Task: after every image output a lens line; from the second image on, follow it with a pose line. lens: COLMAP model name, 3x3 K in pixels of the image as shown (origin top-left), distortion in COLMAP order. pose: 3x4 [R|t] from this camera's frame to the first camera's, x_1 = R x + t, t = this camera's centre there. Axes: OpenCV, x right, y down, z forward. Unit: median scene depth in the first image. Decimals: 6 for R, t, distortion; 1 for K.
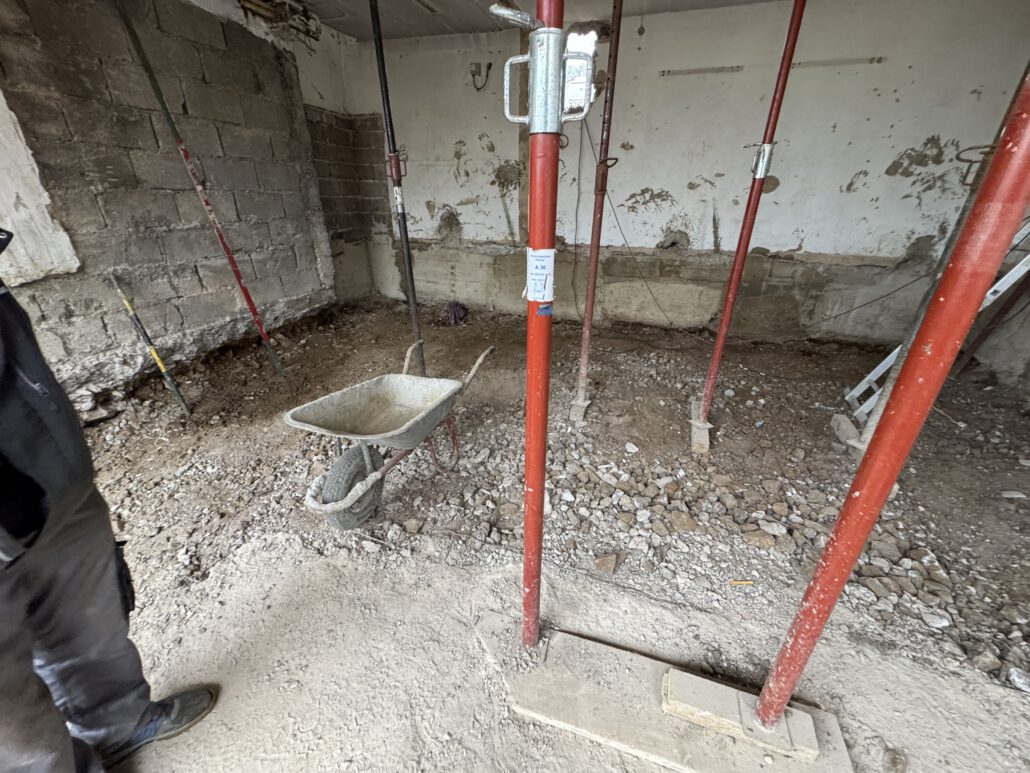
lens RADIAL K [[410.9, 0, 515.3], [0, 410.9, 386.1], [0, 0, 1]] dist [0.001356, 0.000144]
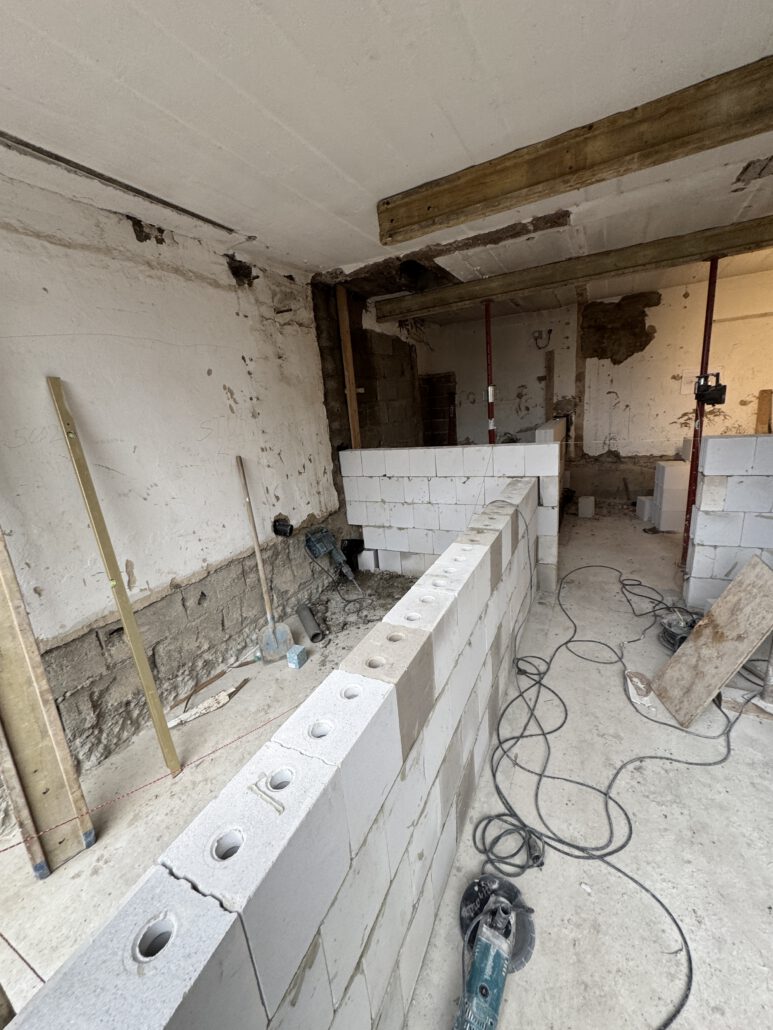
lens RADIAL K [[410.9, 0, 385.6], [0, 410.9, 514.0], [0, 0, 1]] dist [0.001356, 0.000144]
pose [[0.983663, -0.055082, -0.171387, -0.375856], [0.025917, 0.985452, -0.167963, -0.002430], [0.178145, 0.160778, 0.970781, -0.260350]]
